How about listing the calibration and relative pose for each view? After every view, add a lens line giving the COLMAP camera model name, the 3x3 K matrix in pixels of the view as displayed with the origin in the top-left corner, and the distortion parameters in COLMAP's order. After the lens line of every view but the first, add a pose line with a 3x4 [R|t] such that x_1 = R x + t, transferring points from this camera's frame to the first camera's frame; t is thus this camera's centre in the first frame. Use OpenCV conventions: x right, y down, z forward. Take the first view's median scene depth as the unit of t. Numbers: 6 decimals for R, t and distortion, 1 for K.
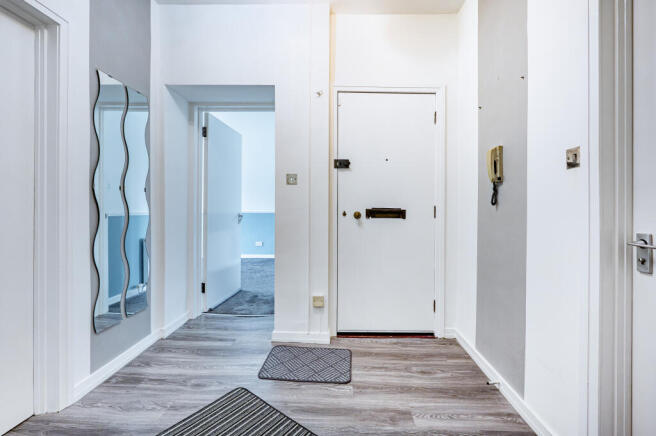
lens RADIAL K [[273.2, 0, 329.3], [0, 273.2, 205.3], [0, 0, 1]] dist [-0.000041, -0.000040]
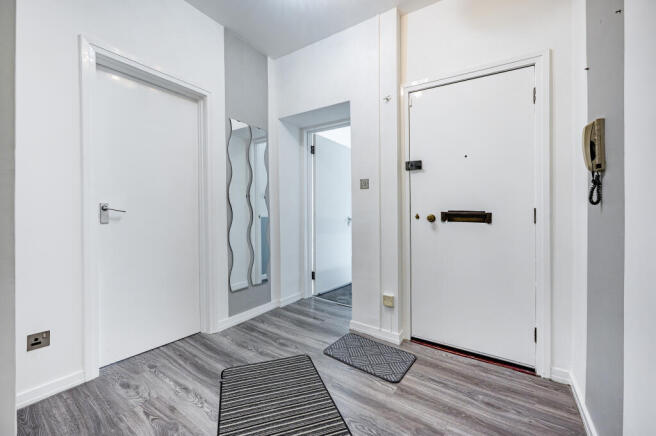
lens RADIAL K [[260.2, 0, 326.5], [0, 260.2, 214.5], [0, 0, 1]] dist [0.000952, 0.000023]
pose [[0.843165, 0.007991, -0.537596, 0.292022], [-0.003191, 0.999946, 0.009859, 0.016010], [0.537646, -0.006597, 0.843145, 0.047095]]
